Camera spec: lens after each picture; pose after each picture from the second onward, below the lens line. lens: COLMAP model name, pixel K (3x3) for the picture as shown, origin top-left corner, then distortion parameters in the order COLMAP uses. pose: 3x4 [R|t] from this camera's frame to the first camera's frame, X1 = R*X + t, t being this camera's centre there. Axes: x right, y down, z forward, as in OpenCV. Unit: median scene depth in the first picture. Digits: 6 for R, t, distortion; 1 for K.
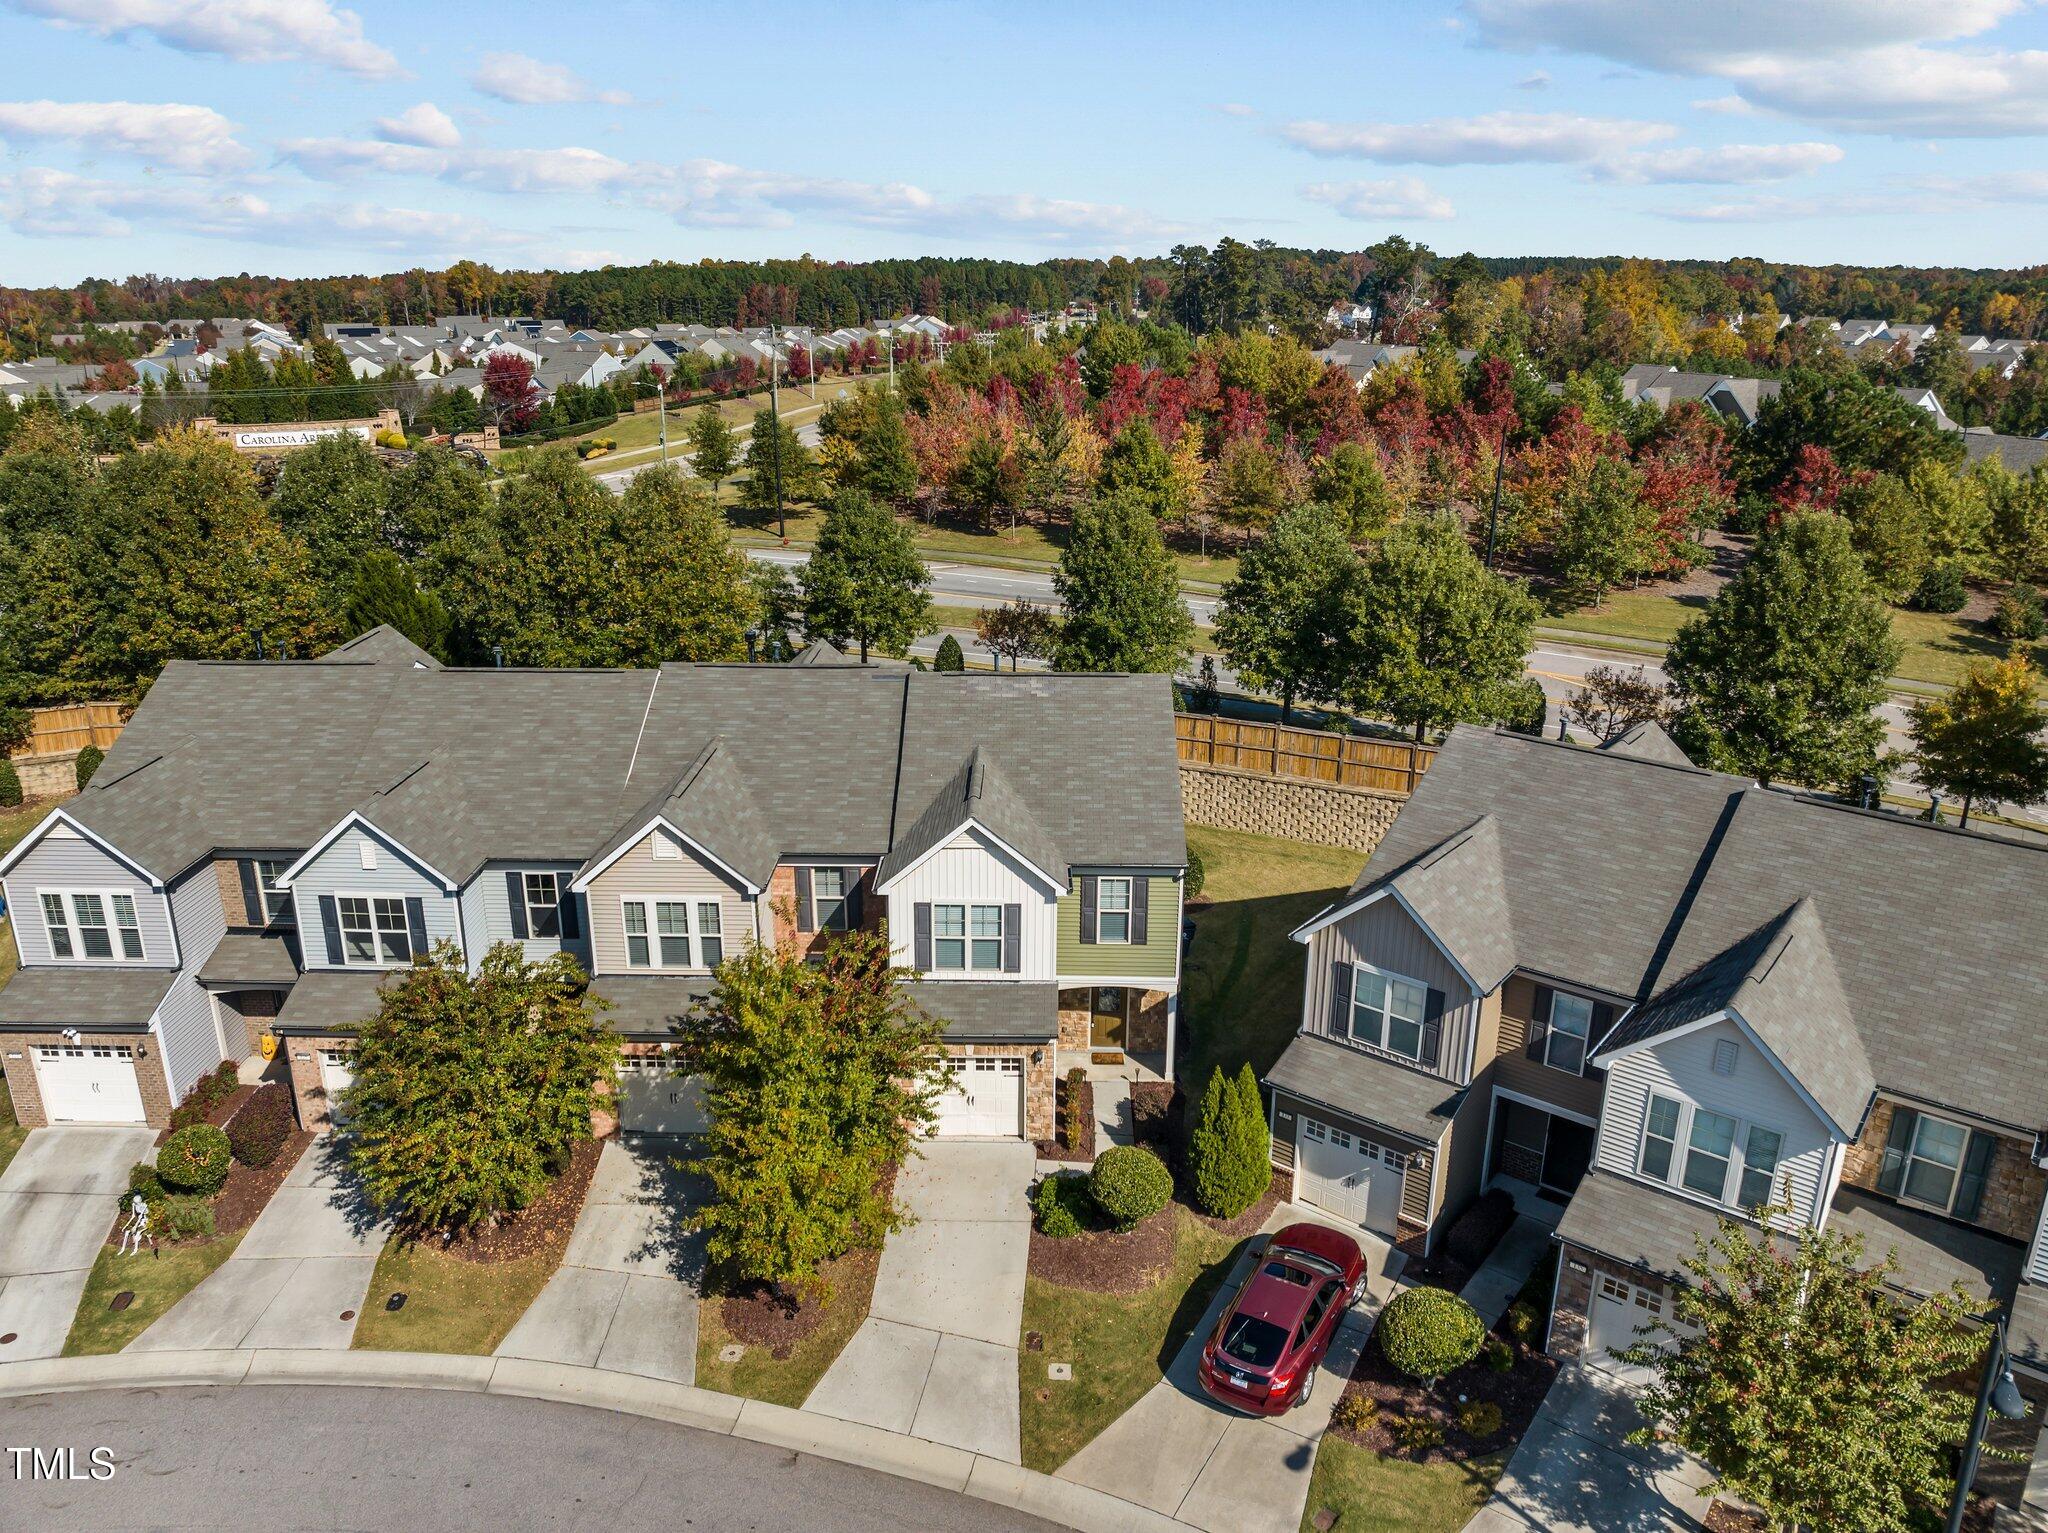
lens RADIAL K [[1434.5, 0, 1024.0], [0, 1434.5, 766.5], [0, 0, 1]] dist [-0.000514, -0.000112]
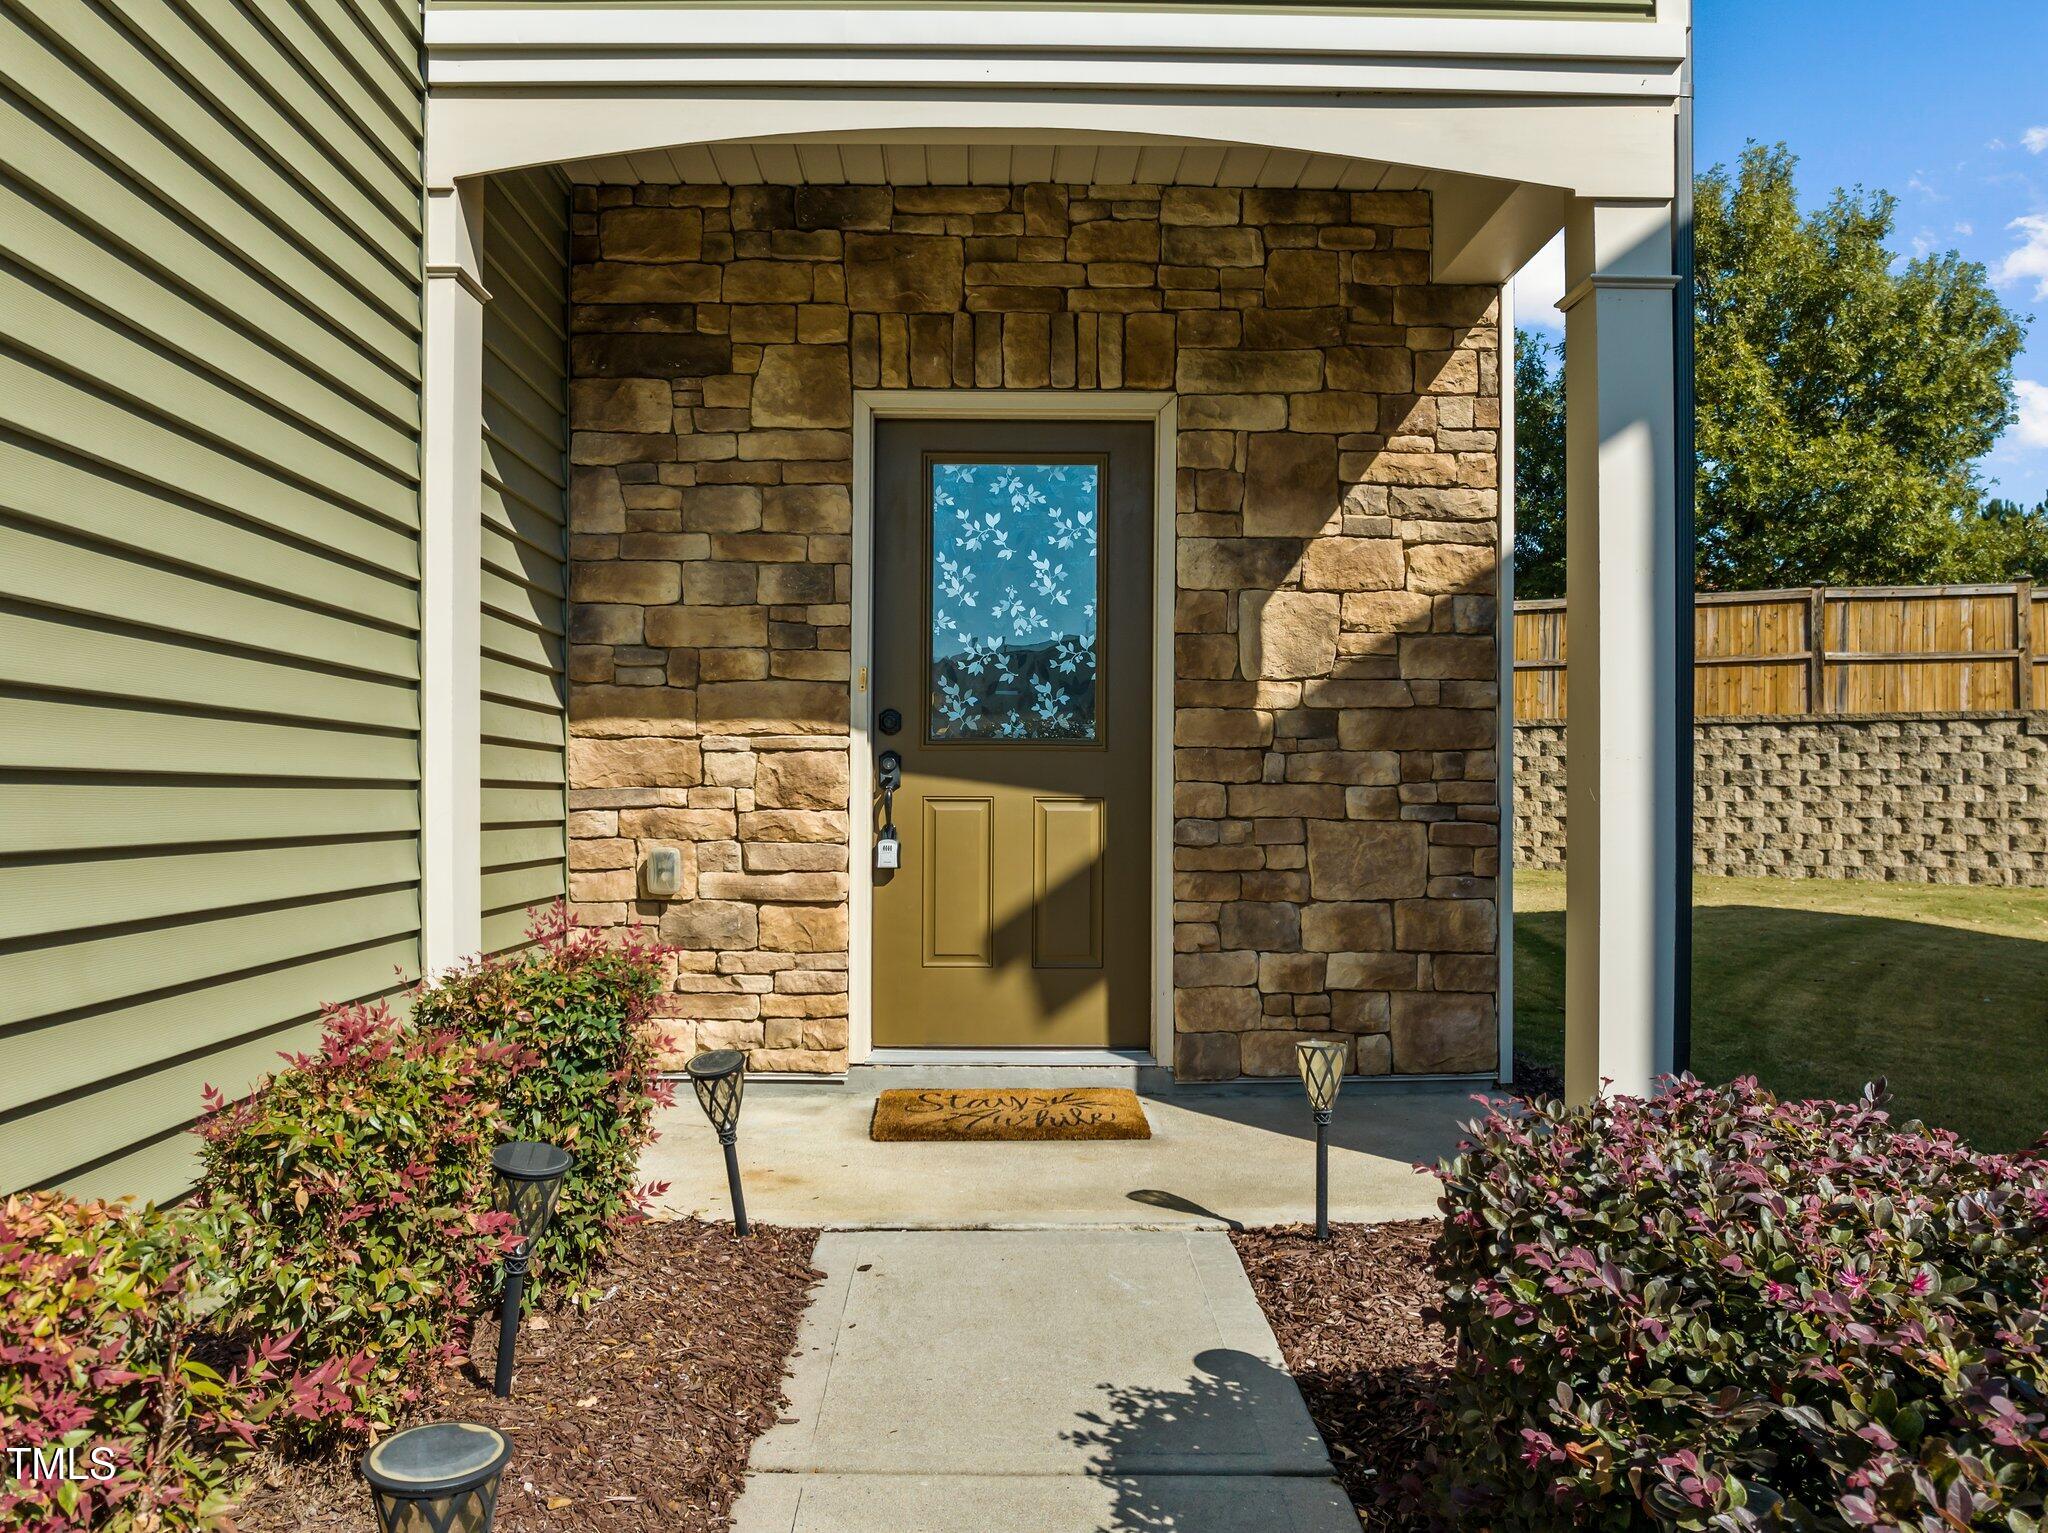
lens RADIAL K [[1539.7, 0, 1025.4], [0, 1539.7, 701.1], [0, 0, 1]] dist [-0.003698, -0.002330]
pose [[0.999142, 0.000966, 0.041414, 0.062184], [0.012845, 0.943224, -0.331908, 0.241694], [-0.039384, 0.332155, 0.942402, 0.983815]]
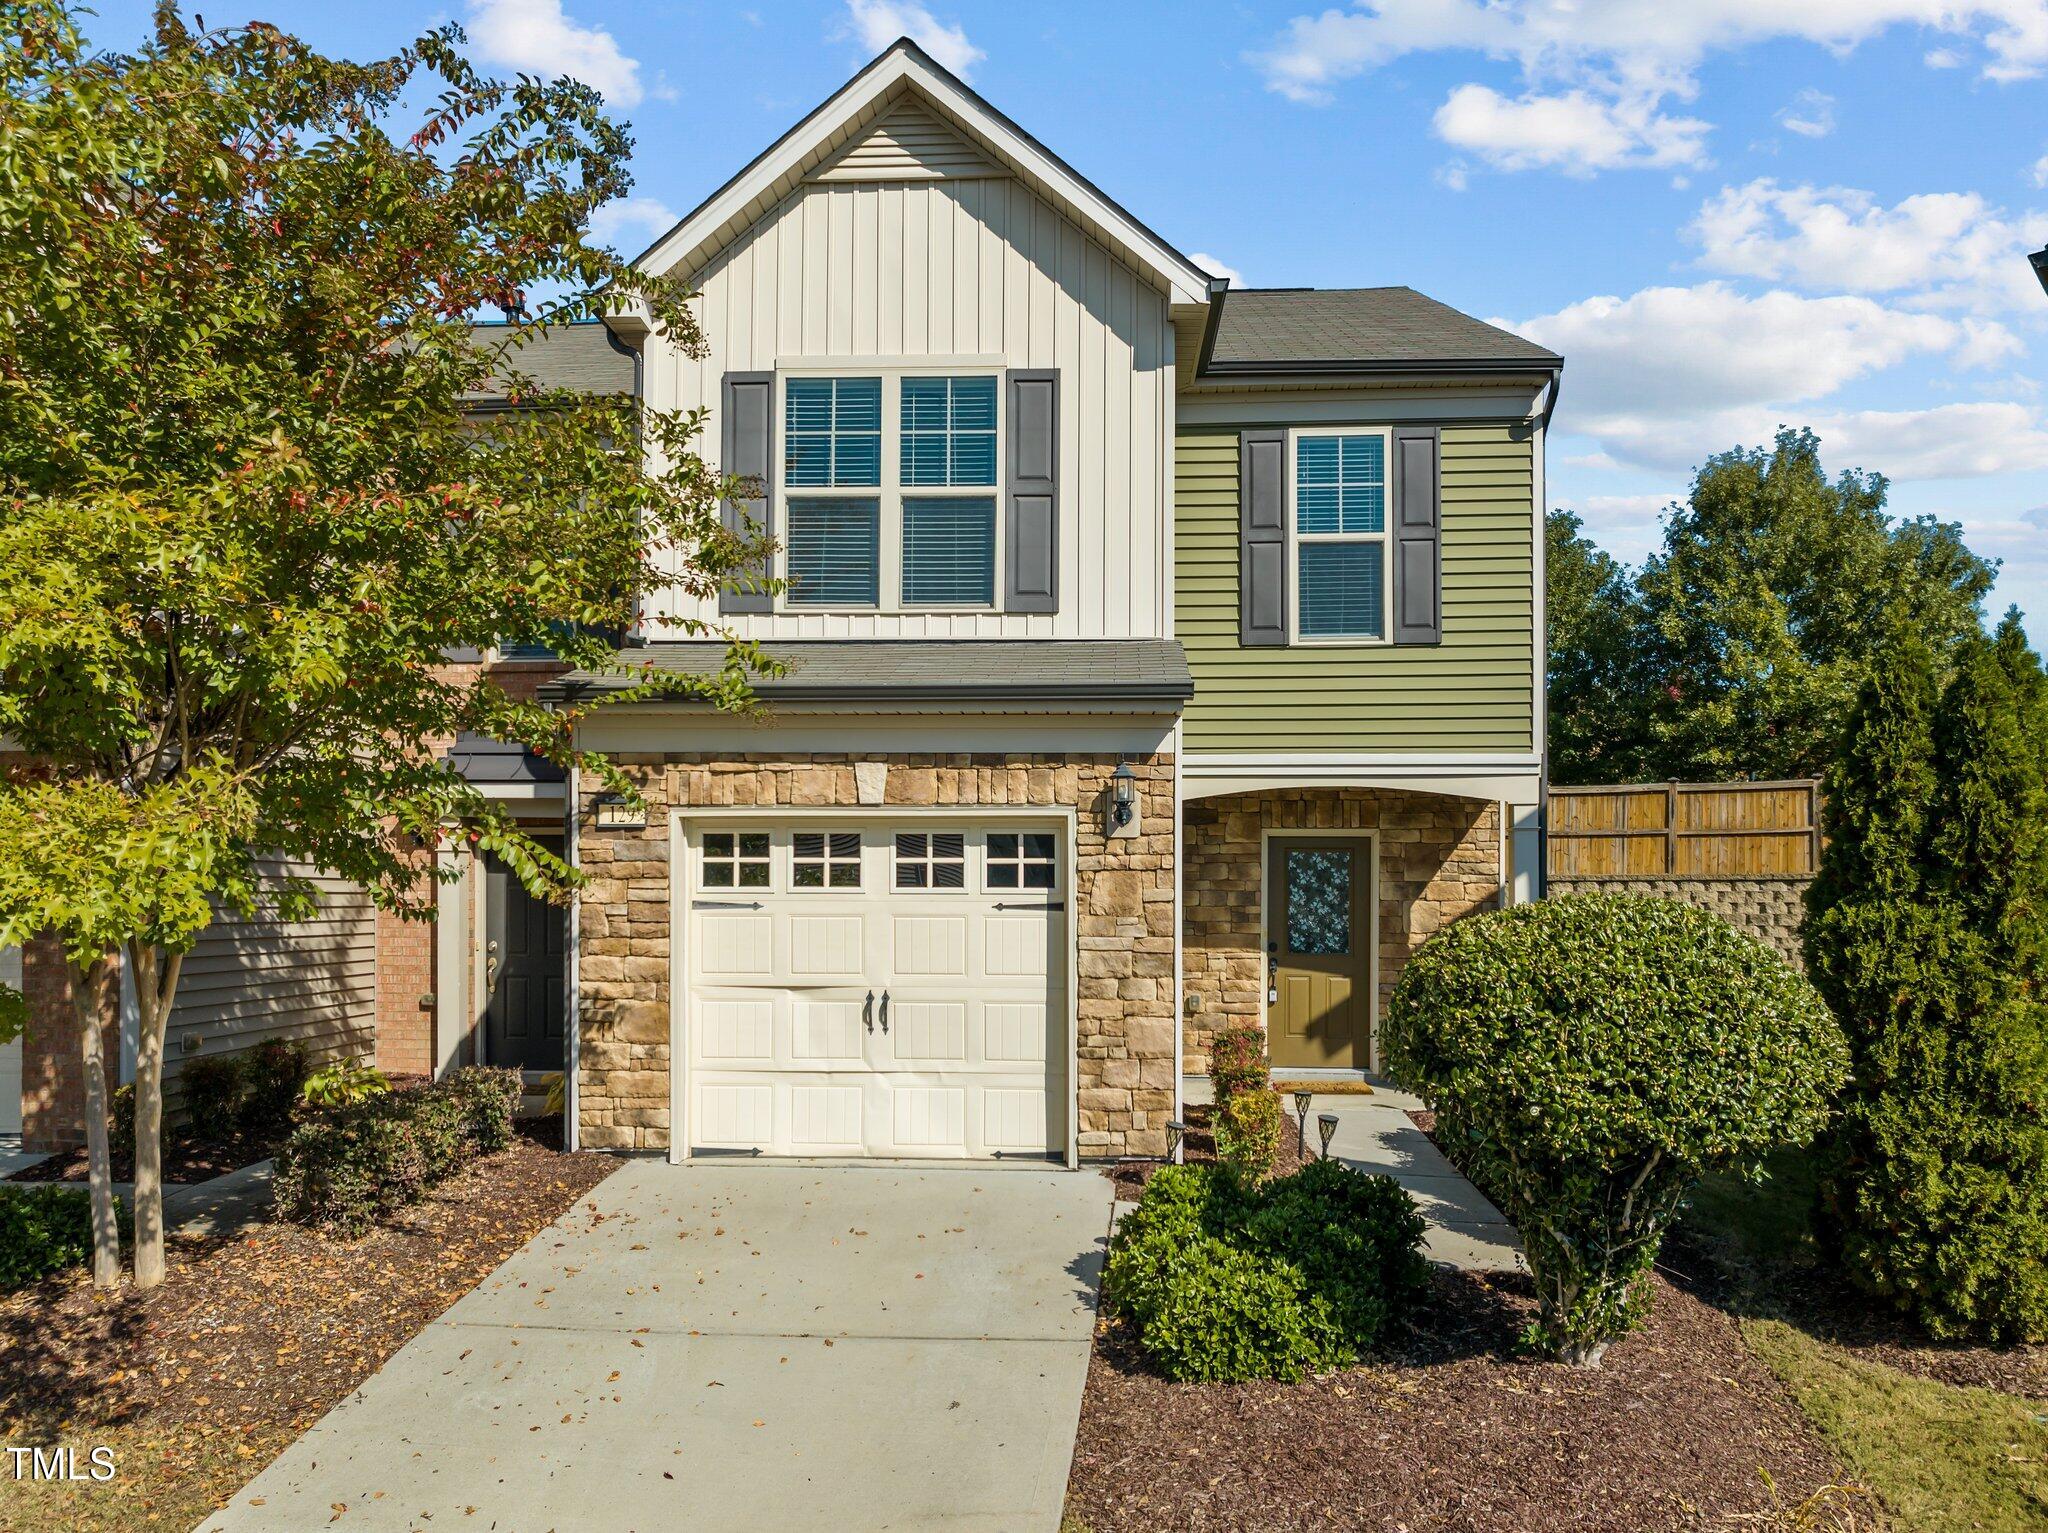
lens RADIAL K [[1577.0, 0, 1019.5], [0, 1577.0, 789.2], [0, 0, 1]] dist [-0.027145, -0.006522]
pose [[0.999109, -0.000088, -0.042205, 0.003564], [-0.014018, 0.942537, -0.333809, 0.296786], [0.039809, 0.334103, 0.941696, 0.705294]]
